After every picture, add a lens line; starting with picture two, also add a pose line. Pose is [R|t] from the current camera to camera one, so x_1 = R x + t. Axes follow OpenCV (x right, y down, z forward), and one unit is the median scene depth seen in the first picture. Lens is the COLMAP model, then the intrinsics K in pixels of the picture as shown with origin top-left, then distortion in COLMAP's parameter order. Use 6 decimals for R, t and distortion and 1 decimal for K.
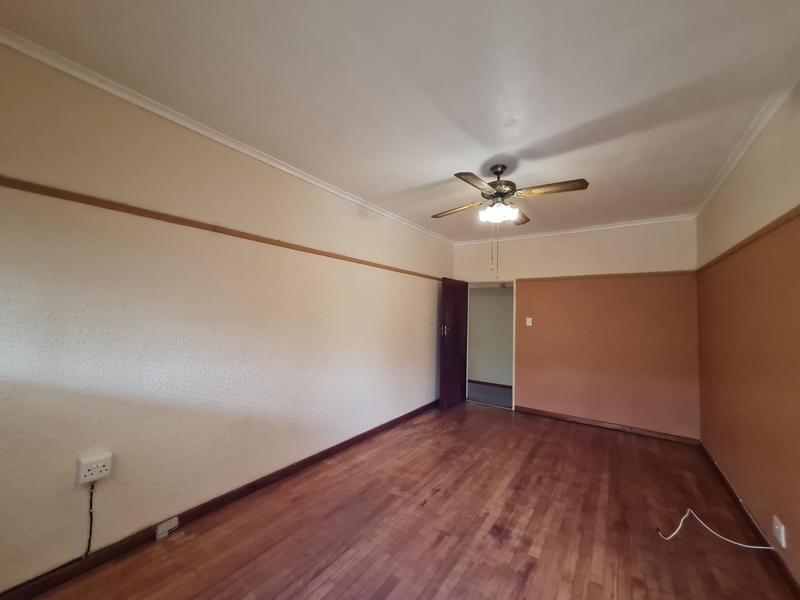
lens RADIAL K [[312.6, 0, 399.8], [0, 312.6, 297.8], [0, 0, 1]] dist [0.000153, 0.000146]
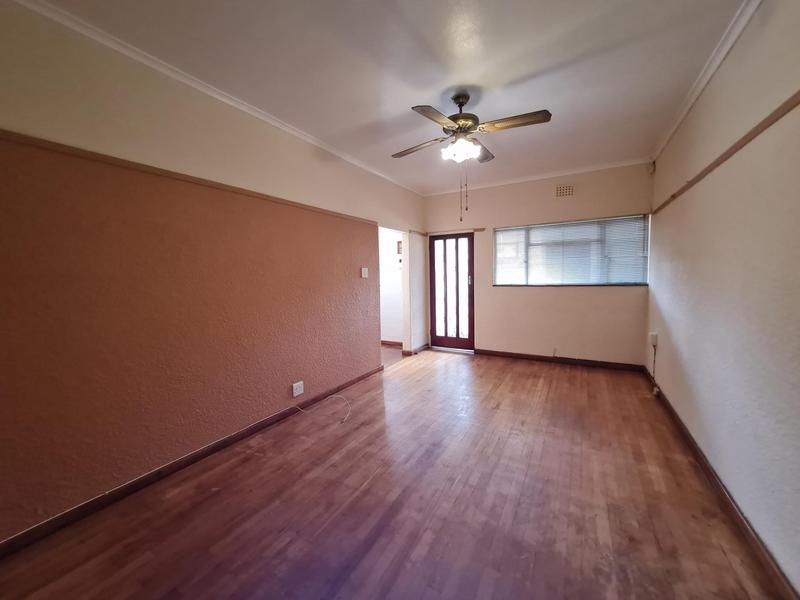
lens RADIAL K [[312.6, 0, 399.8], [0, 312.6, 297.8], [0, 0, 1]] dist [0.000153, 0.000146]
pose [[-0.996463, -0.003408, -0.083966, 0.563572], [-0.005040, 0.999802, 0.019236, 0.154271], [0.083883, 0.019591, -0.996283, 1.886818]]
